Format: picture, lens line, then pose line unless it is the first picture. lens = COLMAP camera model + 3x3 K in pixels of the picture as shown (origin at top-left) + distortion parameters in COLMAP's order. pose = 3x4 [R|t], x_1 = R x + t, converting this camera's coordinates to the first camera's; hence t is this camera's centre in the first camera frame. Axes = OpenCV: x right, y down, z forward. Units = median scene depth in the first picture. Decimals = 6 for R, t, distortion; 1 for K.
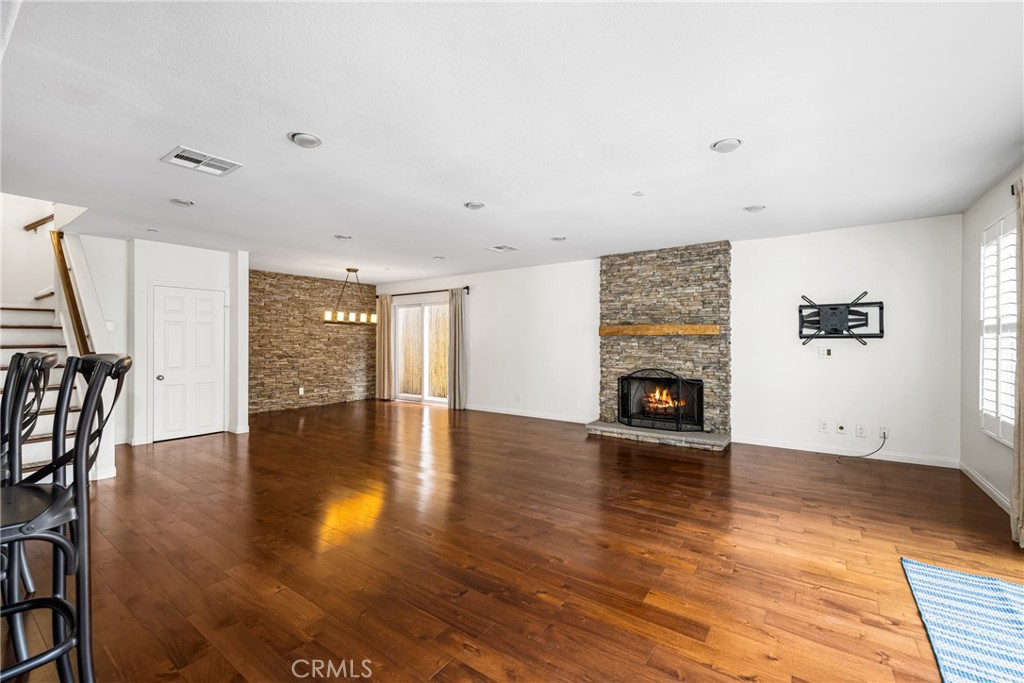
lens RADIAL K [[438.2, 0, 515.7], [0, 438.2, 344.2], [0, 0, 1]] dist [-0.001888, -0.000243]
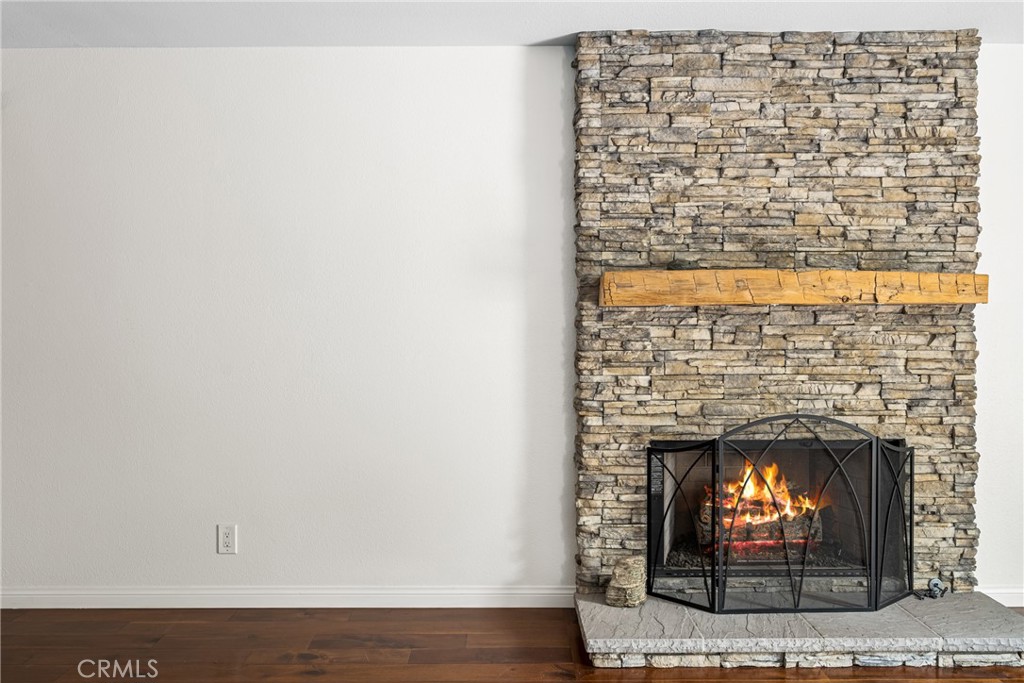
lens RADIAL K [[740.5, 0, 511.5], [0, 740.5, 339.1], [0, 0, 1]] dist [-0.007205, 0.005746]
pose [[0.814735, -0.011207, 0.579725, -0.115396], [0.005557, 0.999918, 0.011520, -0.003021], [-0.579807, -0.006164, 0.814731, 0.560598]]
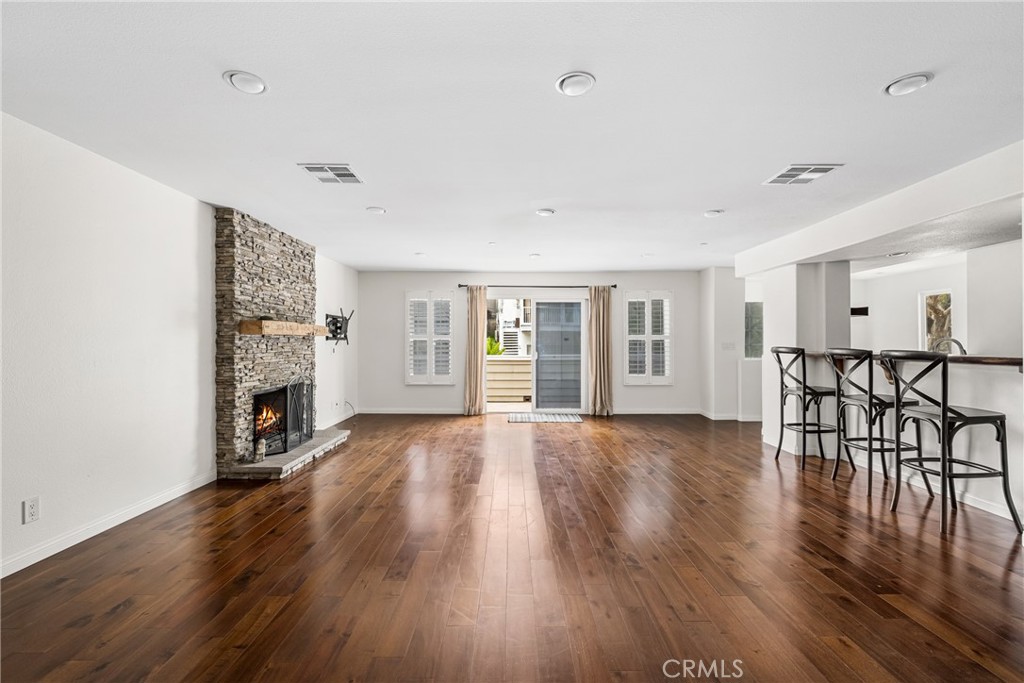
lens RADIAL K [[438.2, 0, 513.0], [0, 438.2, 340.5], [0, 0, 1]] dist [-0.001888, -0.000243]
pose [[-0.579654, 0.003996, 0.814853, -0.498670], [0.003110, 0.999992, -0.002692, -0.005910], [-0.814857, 0.000974, -0.579662, 0.929763]]
